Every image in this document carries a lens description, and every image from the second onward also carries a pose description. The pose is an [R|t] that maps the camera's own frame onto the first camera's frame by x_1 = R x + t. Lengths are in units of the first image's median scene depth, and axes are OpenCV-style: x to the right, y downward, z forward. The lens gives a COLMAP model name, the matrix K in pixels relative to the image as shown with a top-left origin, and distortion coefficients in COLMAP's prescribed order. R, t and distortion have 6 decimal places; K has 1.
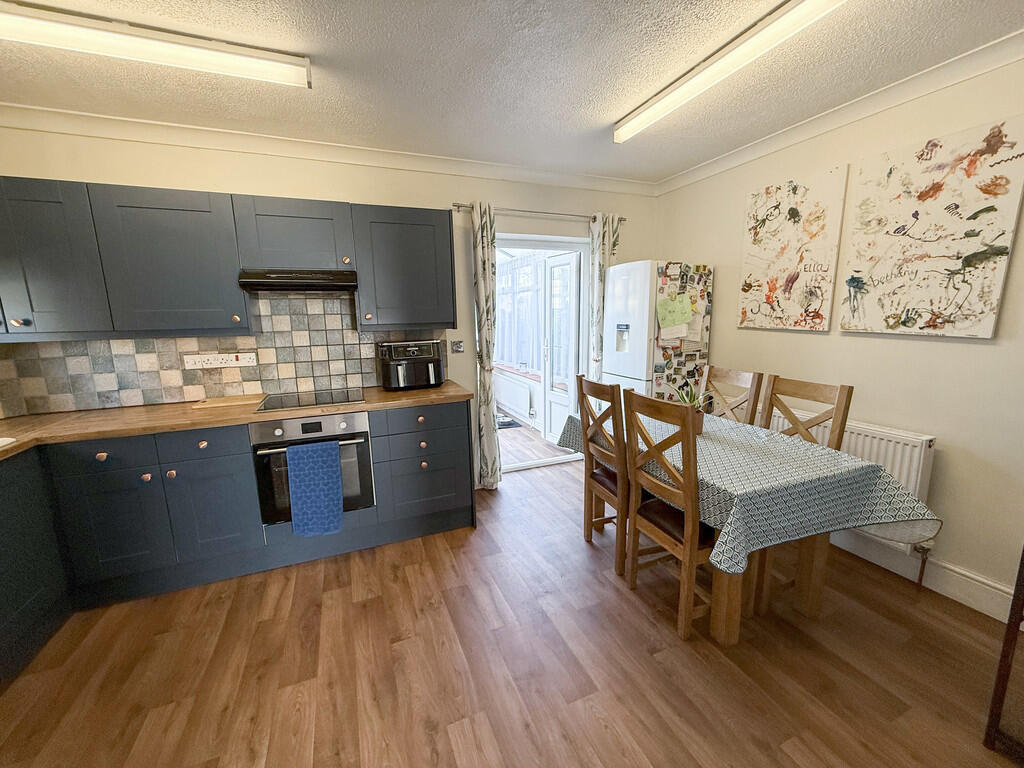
lens RADIAL K [[407.6, 0, 512.0], [0, 407.6, 384.0], [0, 0, 1]] dist [-0.000736, -0.000334]
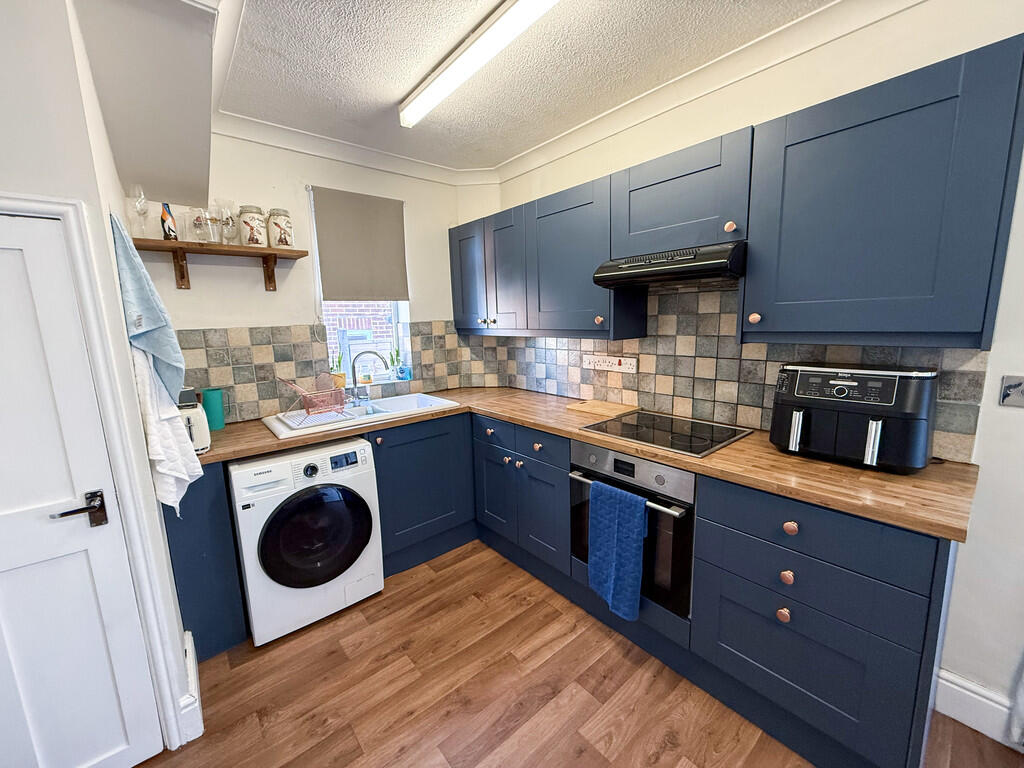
lens RADIAL K [[407.6, 0, 512.0], [0, 407.6, 384.0], [0, 0, 1]] dist [-0.000736, -0.000334]
pose [[0.299156, 0.162618, -0.940245, 0.122419], [-0.144220, 0.981757, 0.123911, -0.105679], [0.943242, 0.098533, 0.317152, 0.552225]]
